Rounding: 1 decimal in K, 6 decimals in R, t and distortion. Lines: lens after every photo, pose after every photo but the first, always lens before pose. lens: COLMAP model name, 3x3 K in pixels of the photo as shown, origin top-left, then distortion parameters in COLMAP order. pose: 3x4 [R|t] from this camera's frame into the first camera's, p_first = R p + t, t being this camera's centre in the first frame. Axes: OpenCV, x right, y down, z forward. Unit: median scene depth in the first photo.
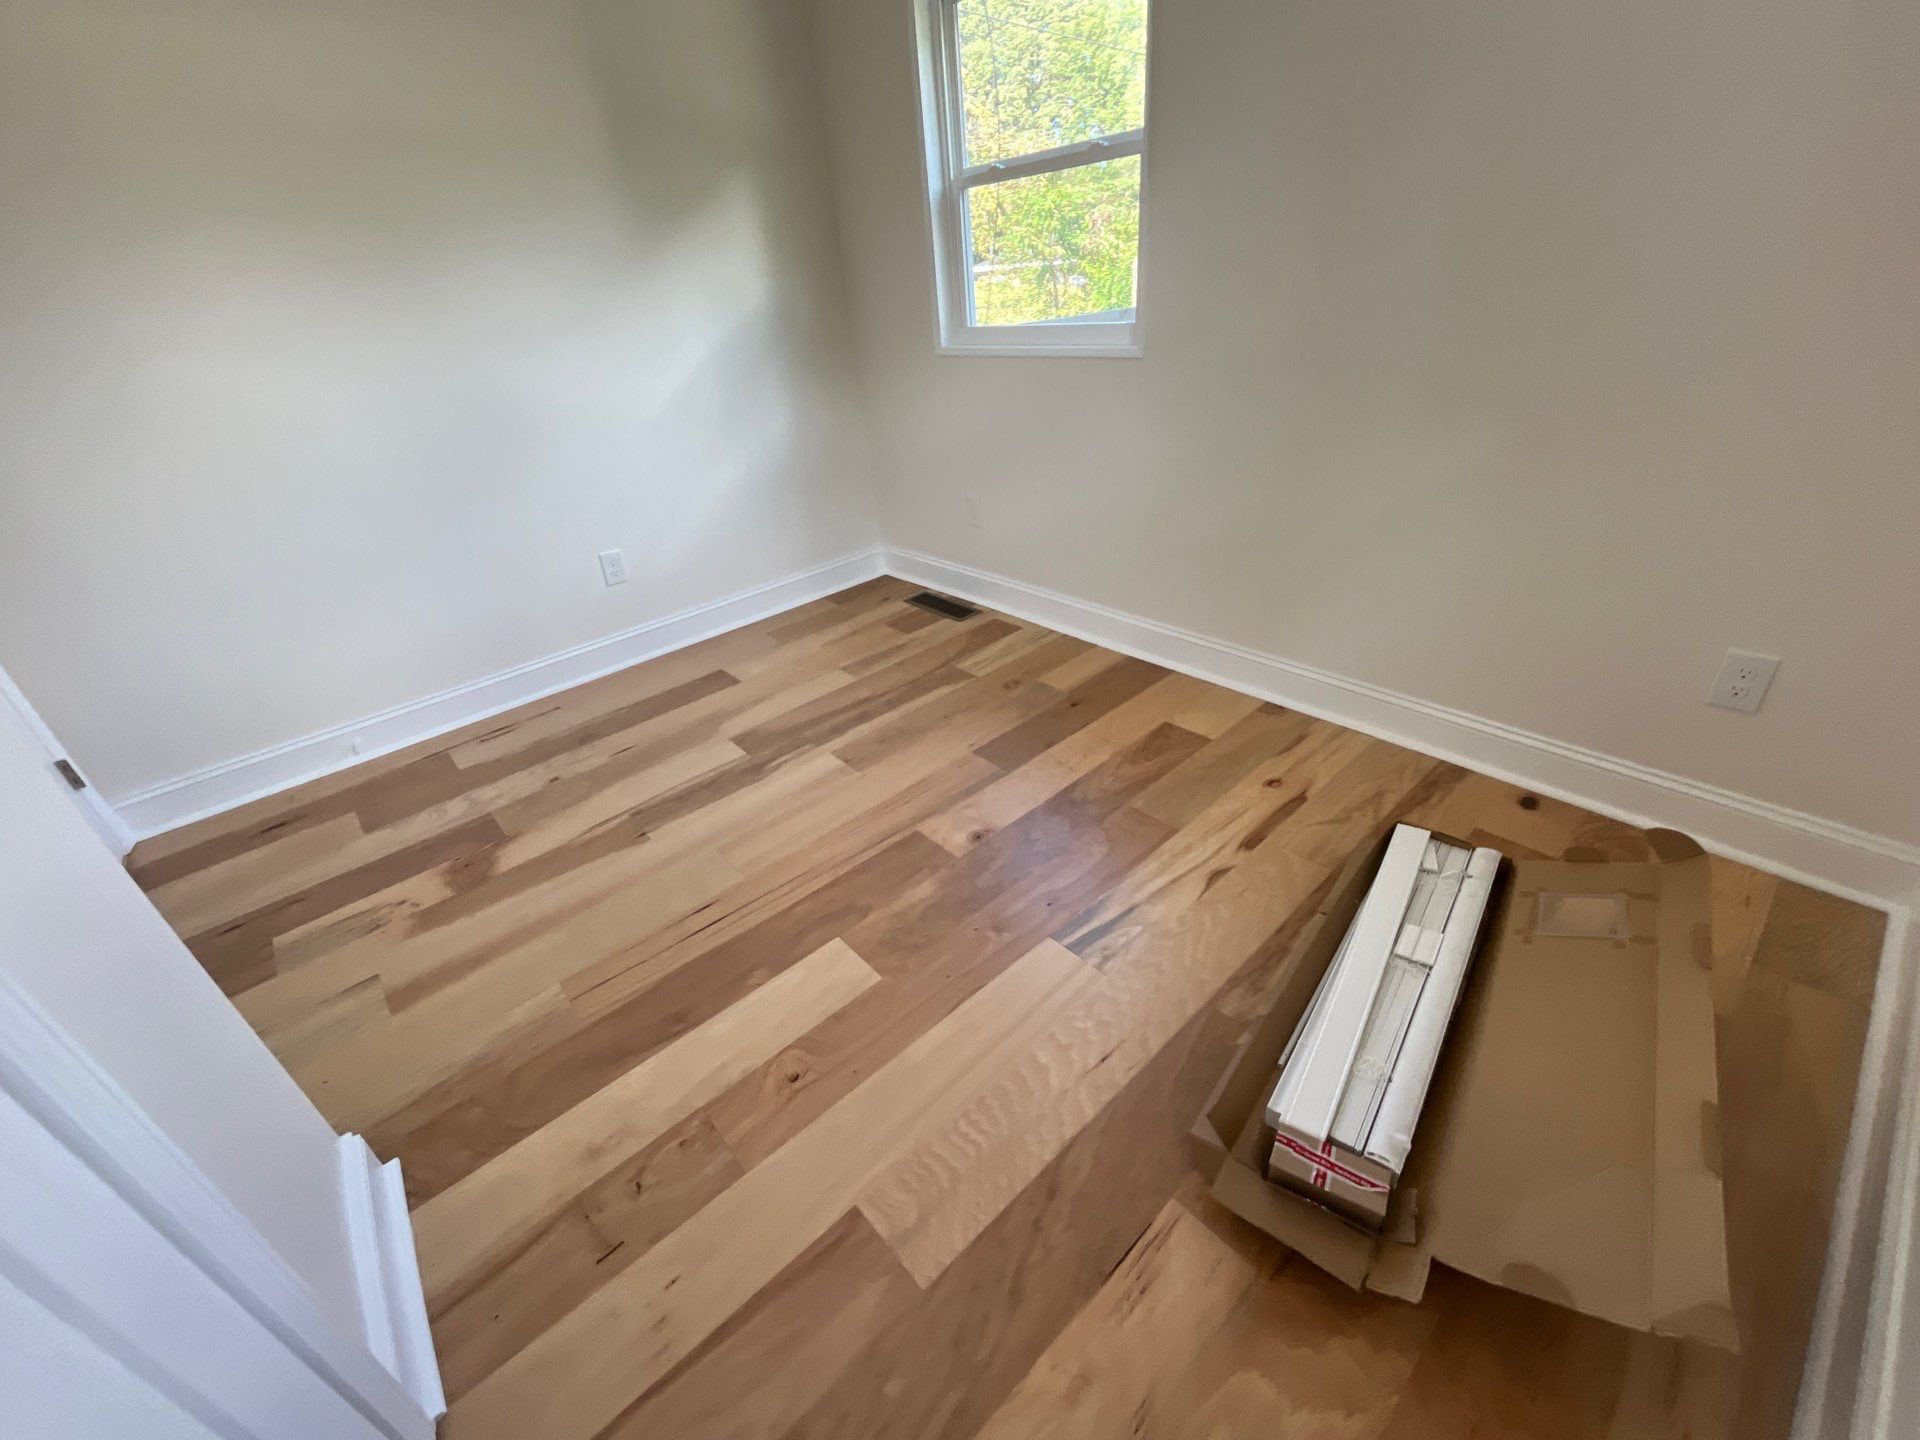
lens RADIAL K [[792.7, 0, 964.5], [0, 792.7, 729.4], [0, 0, 1]] dist [-0.003875, 0.000138]
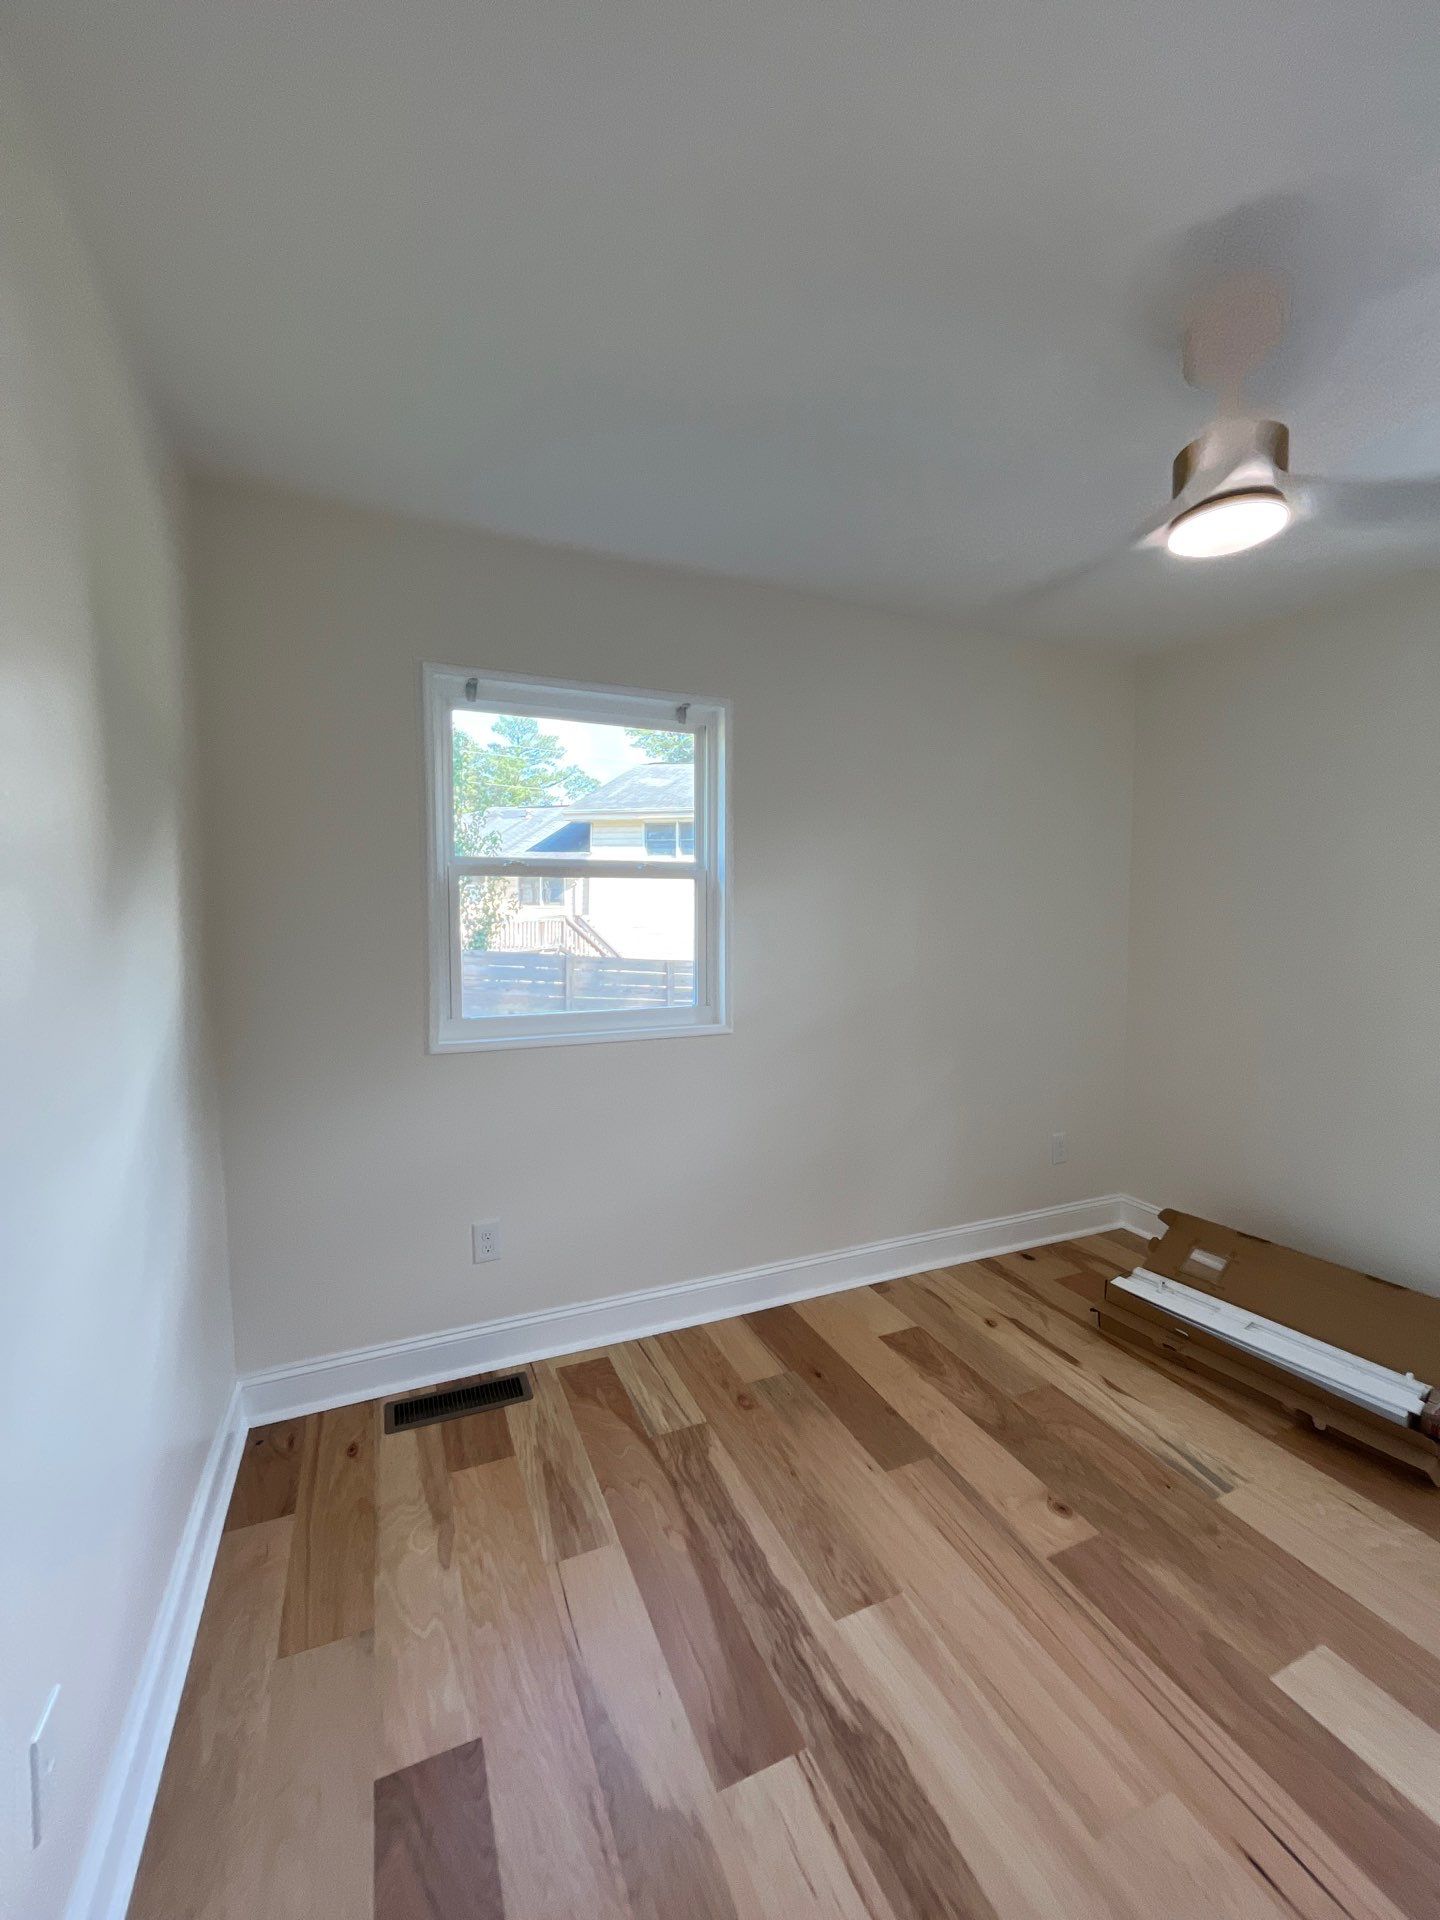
lens RADIAL K [[792.7, 0, 720.4], [0, 792.7, 954.5], [0, 0, 1]] dist [-0.003875, 0.000138]
pose [[0.288510, 0.024831, 0.957155, -0.826528], [0.456428, 0.875204, -0.160283, -0.381907], [-0.841686, 0.483116, 0.241171, 0.682681]]
